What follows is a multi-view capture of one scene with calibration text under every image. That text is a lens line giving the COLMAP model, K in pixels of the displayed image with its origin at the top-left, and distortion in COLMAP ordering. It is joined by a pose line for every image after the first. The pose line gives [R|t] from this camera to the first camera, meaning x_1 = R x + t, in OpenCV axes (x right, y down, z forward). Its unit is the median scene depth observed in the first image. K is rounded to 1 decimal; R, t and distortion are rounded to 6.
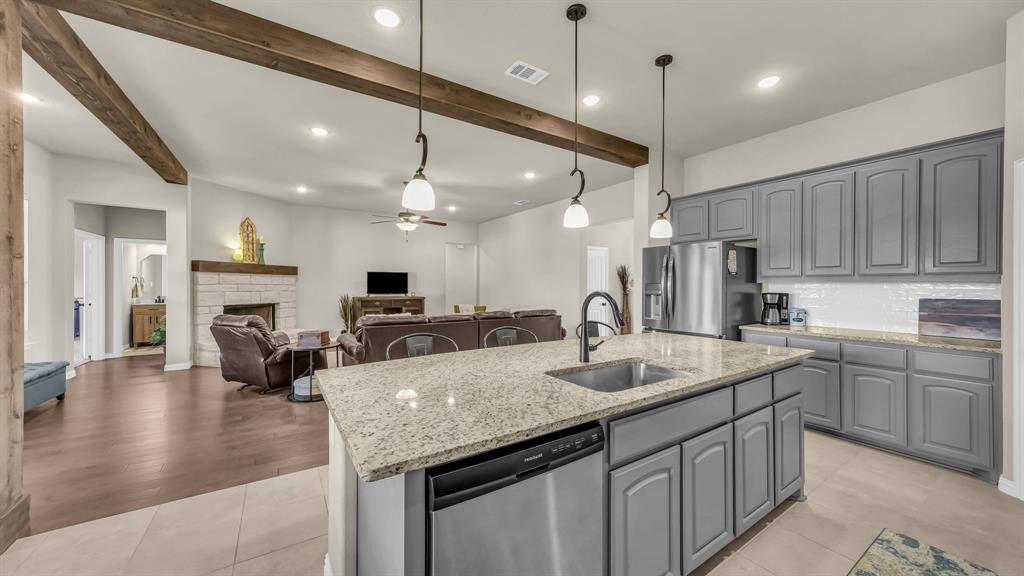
lens RADIAL K [[361.0, 0, 517.5], [0, 361.0, 285.6], [0, 0, 1]] dist [0.002749, 0.001759]
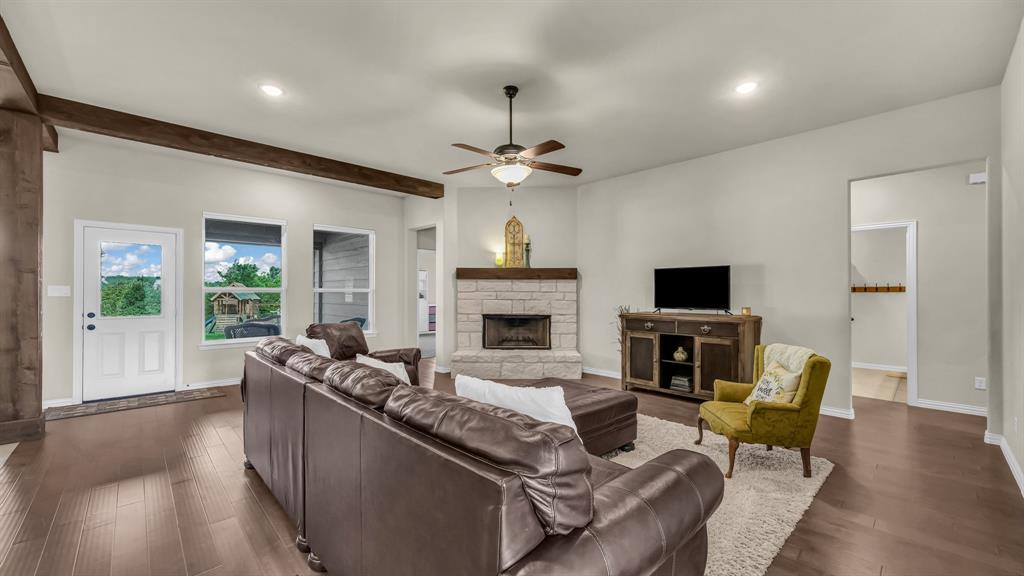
lens RADIAL K [[404.2, 0, 517.7], [0, 404.2, 291.2], [0, 0, 1]] dist [-0.017950, 0.000239]
pose [[0.158372, -0.008111, -0.987346, 0.309872], [-0.003985, 0.999953, -0.008854, 0.005869], [0.987371, 0.005337, 0.158332, 1.160779]]
